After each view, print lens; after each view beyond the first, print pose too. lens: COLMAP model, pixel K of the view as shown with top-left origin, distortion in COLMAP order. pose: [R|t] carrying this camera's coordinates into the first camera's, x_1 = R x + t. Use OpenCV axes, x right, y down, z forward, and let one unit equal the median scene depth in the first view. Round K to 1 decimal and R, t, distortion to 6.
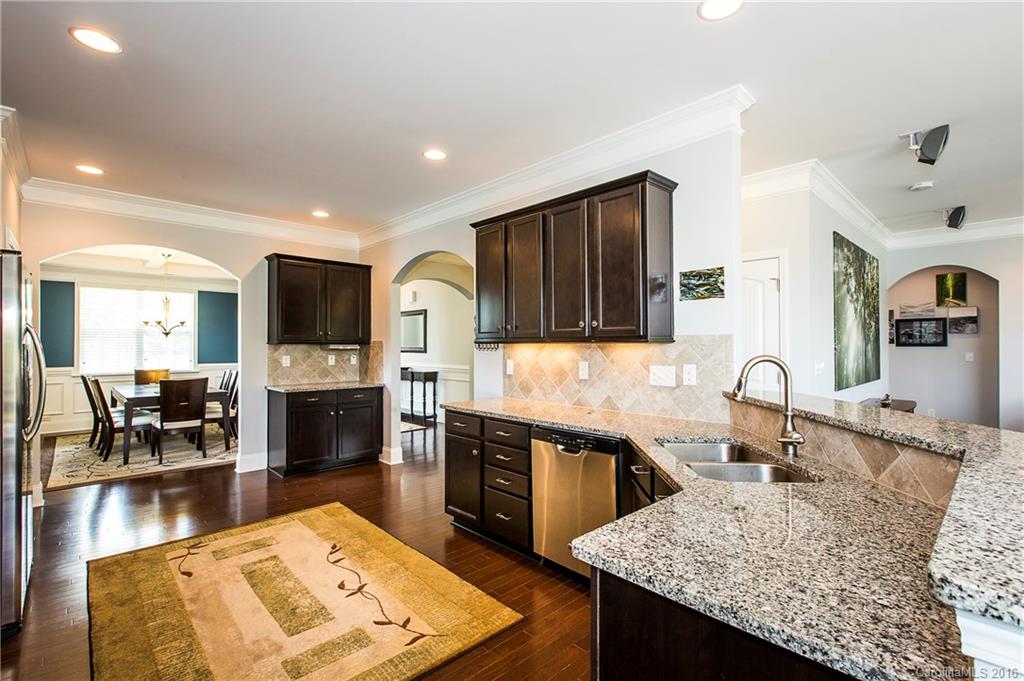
lens RADIAL K [[465.7, 0, 512.0], [0, 465.7, 340.5], [0, 0, 1]] dist [-0.002989, -0.000397]
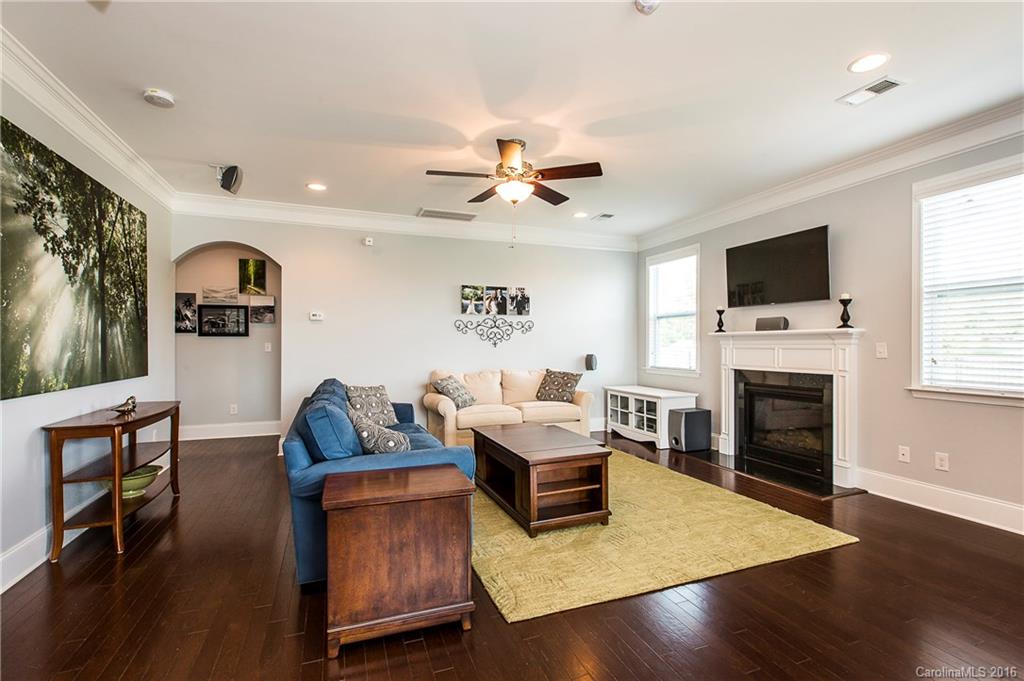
lens RADIAL K [[465.7, 0, 512.0], [0, 465.7, 340.5], [0, 0, 1]] dist [-0.002989, -0.000397]
pose [[0.385121, 0.005546, 0.922849, 0.277634], [-0.004914, 0.999980, -0.003959, 0.022512], [-0.922853, -0.003010, 0.385141, 0.147444]]
